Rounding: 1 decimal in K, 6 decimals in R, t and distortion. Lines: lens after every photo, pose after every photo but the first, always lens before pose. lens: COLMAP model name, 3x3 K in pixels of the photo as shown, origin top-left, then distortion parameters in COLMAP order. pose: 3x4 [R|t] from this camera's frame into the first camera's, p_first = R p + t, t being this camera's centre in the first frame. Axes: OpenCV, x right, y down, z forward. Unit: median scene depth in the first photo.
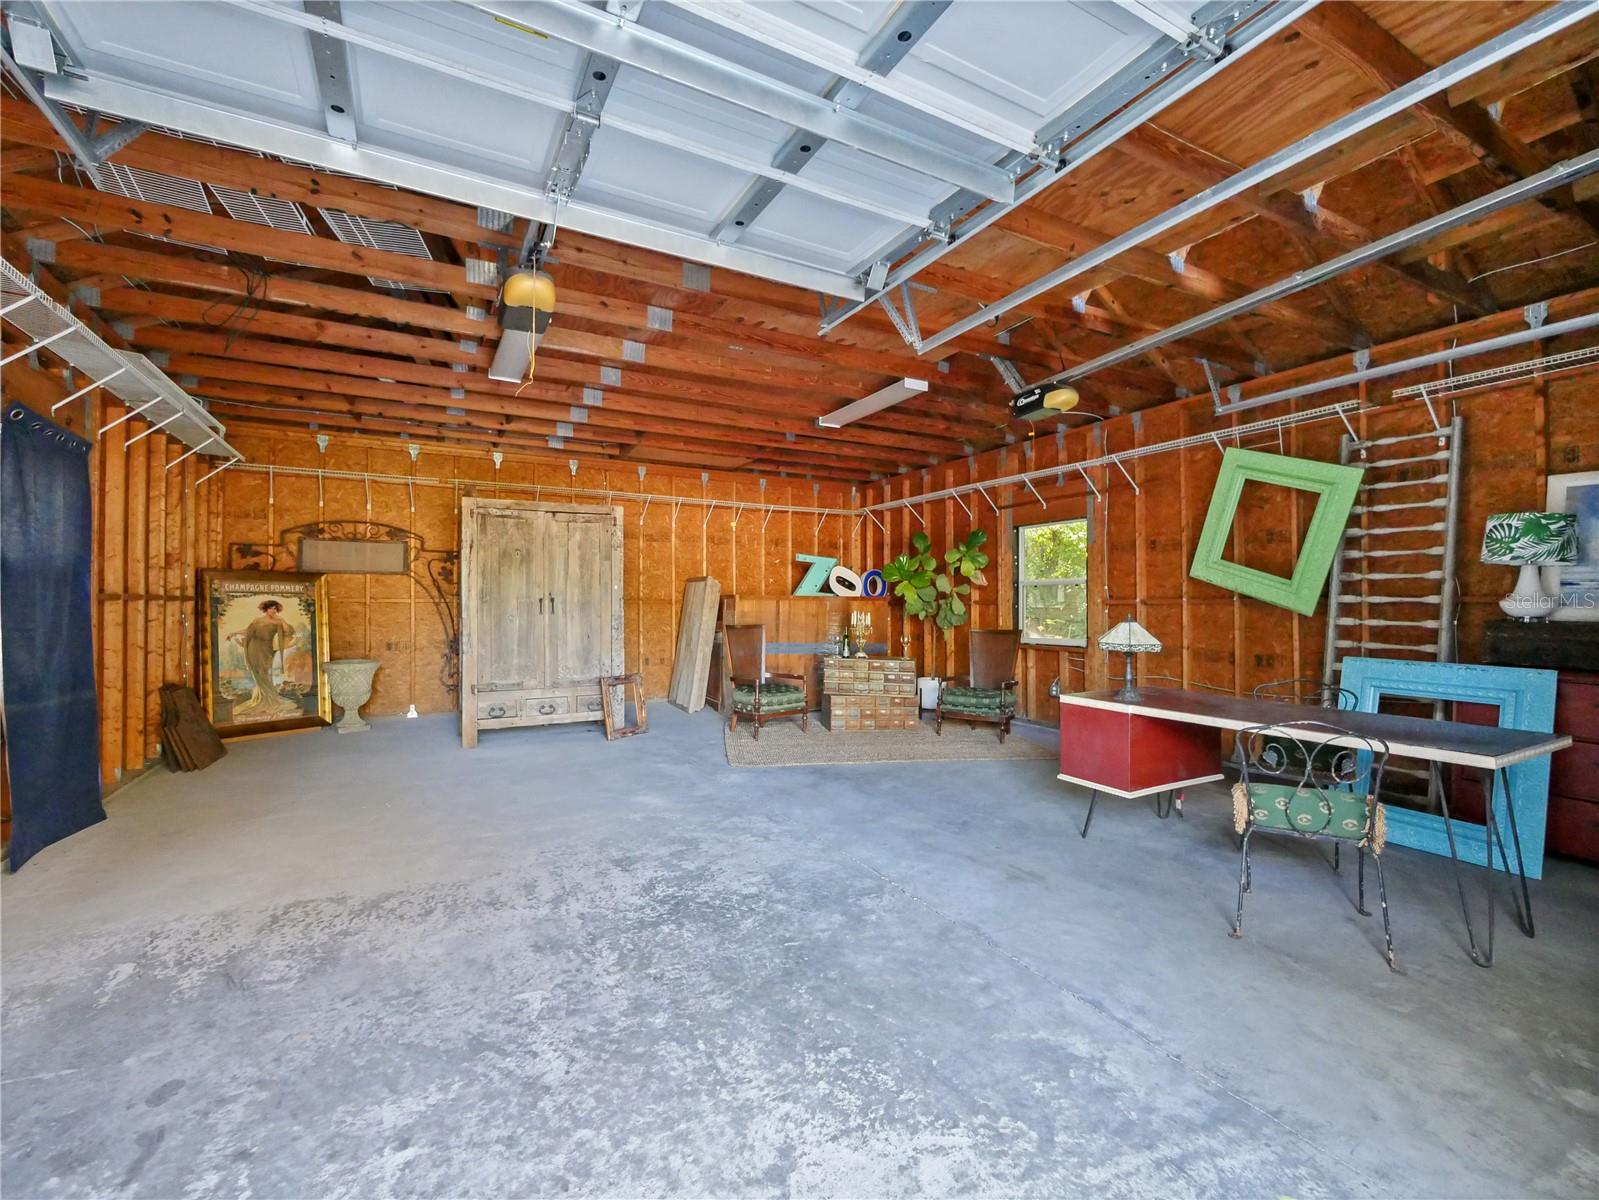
lens RADIAL K [[691.2, 0, 793.5], [0, 691.2, 601.9], [0, 0, 1]] dist [-0.003285, -0.000521]
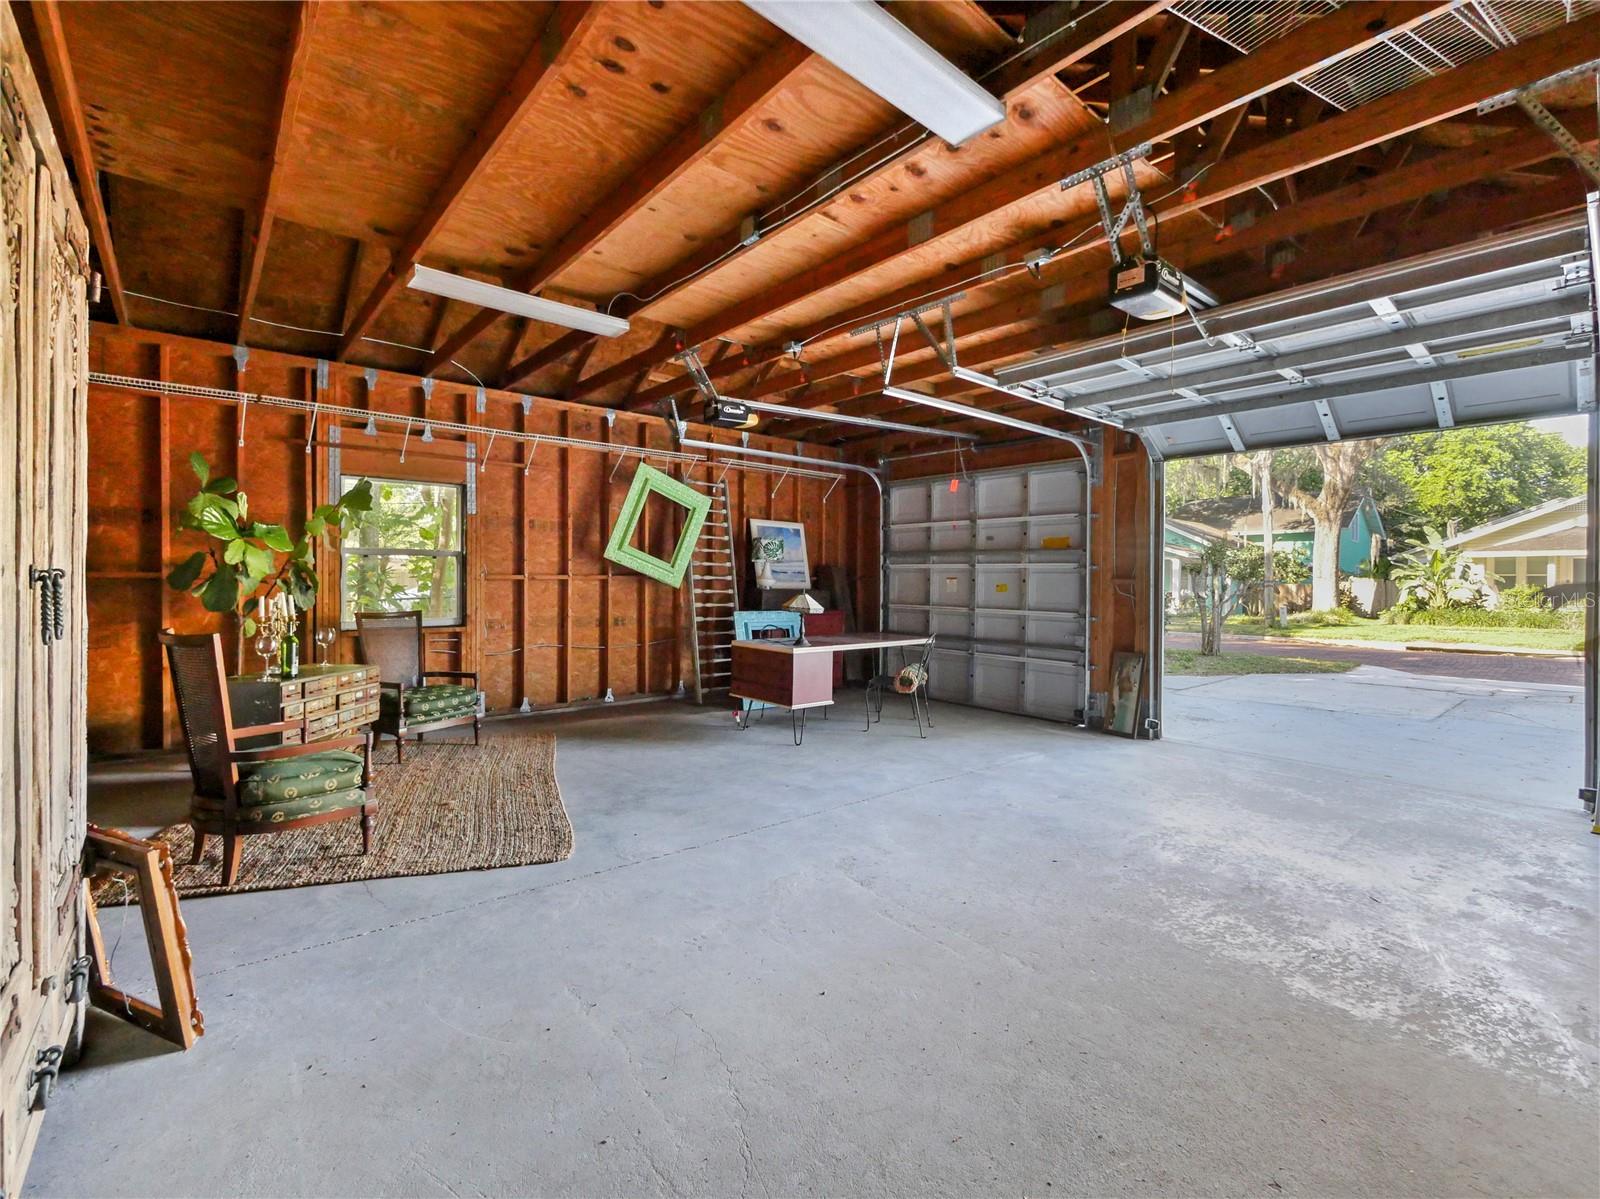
lens RADIAL K [[691.6, 0, 794.0], [0, 691.6, 601.4], [0, 0, 1]] dist [-0.003285, -0.000521]
pose [[-0.218425, -0.038328, 0.975101, -0.856674], [-0.016292, 0.999232, 0.035627, -0.008938], [-0.975718, -0.008104, -0.218882, 1.159606]]
